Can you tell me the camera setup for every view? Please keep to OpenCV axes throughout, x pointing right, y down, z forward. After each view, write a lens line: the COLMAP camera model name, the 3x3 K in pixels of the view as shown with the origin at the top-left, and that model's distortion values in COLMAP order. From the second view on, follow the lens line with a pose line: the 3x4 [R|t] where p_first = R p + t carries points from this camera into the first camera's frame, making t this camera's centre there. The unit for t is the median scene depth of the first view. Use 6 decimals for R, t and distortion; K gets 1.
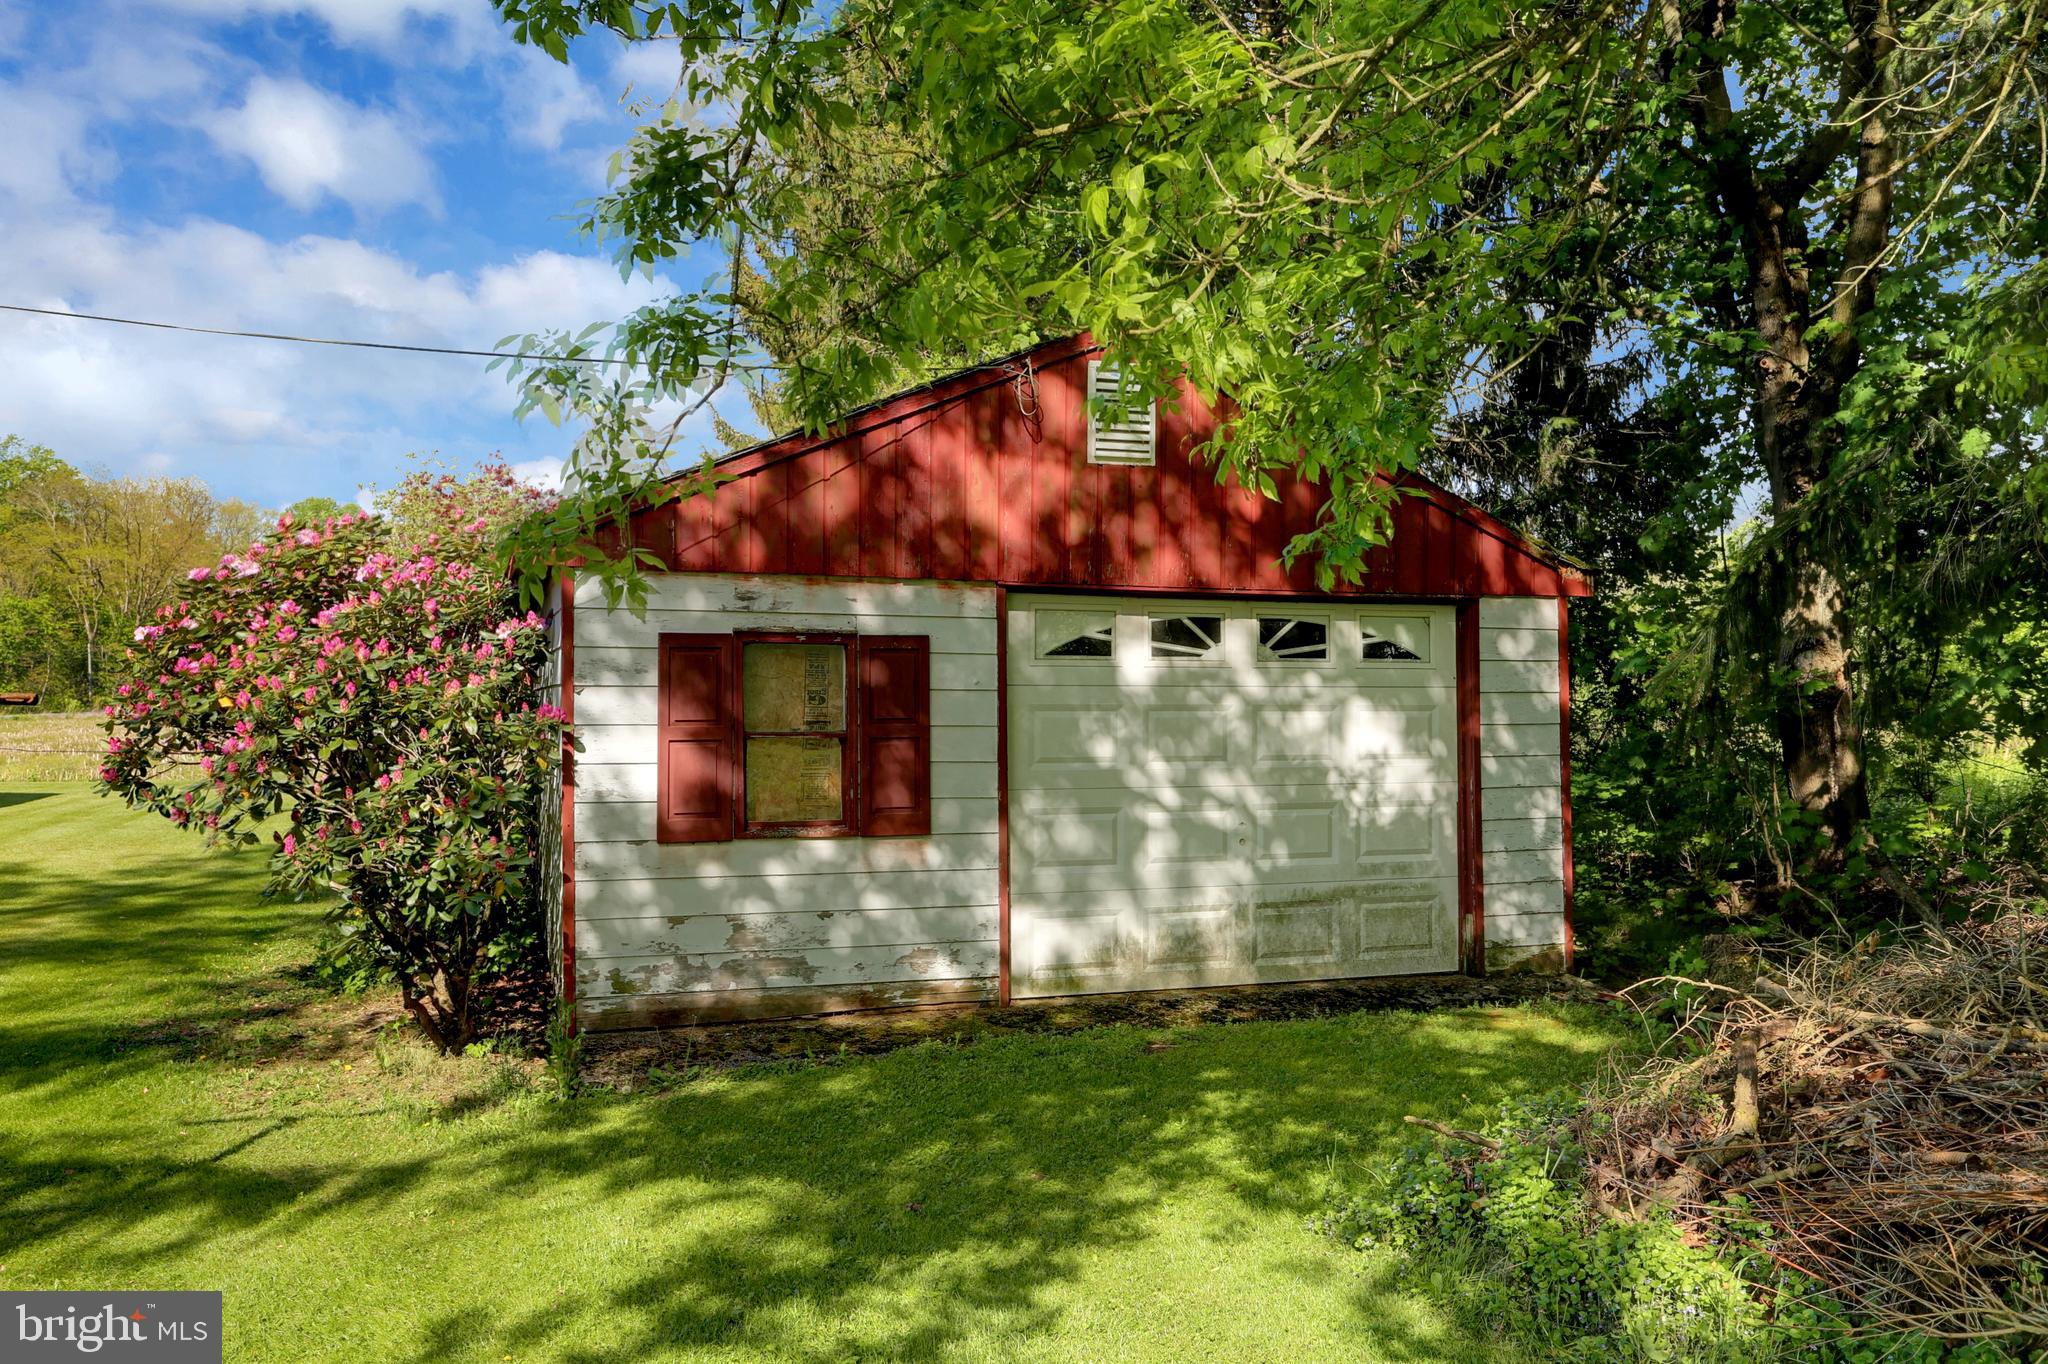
lens RADIAL K [[1658.7, 0, 1026.2], [0, 1658.7, 680.1], [0, 0, 1]] dist [-0.099716, -0.002870]
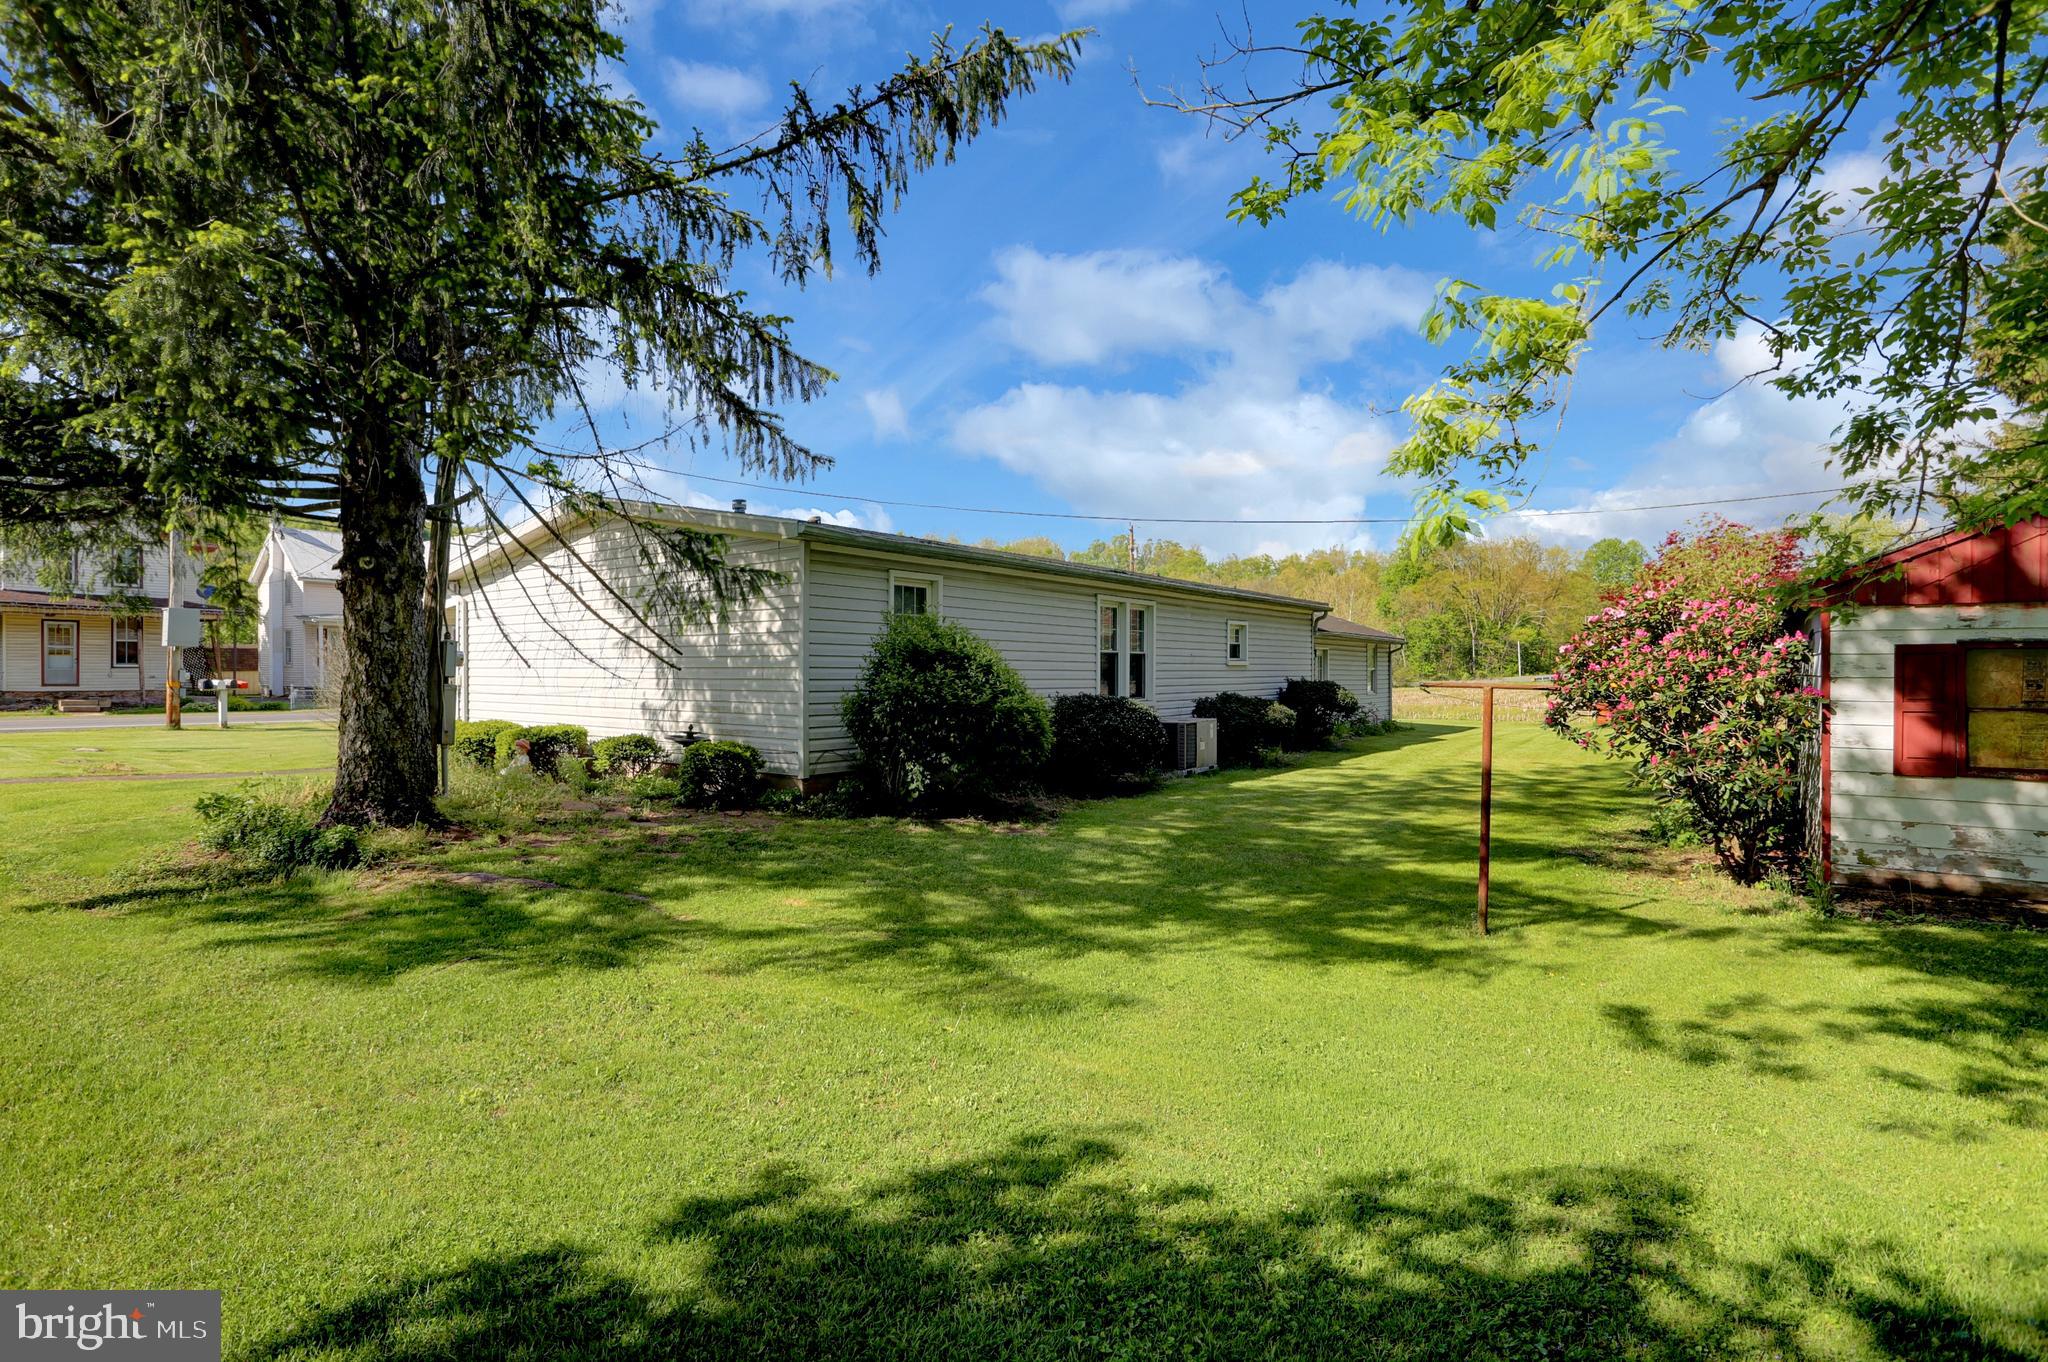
lens RADIAL K [[1023.1, 0, 1023.7], [0, 1023.1, 664.8], [0, 0, 1]] dist [-0.058080, 0.022391]
pose [[0.587896, 0.000763, -0.808936, 0.062739], [0.003741, 0.999986, 0.003662, -0.016916], [0.808928, -0.005179, 0.587885, -0.269140]]
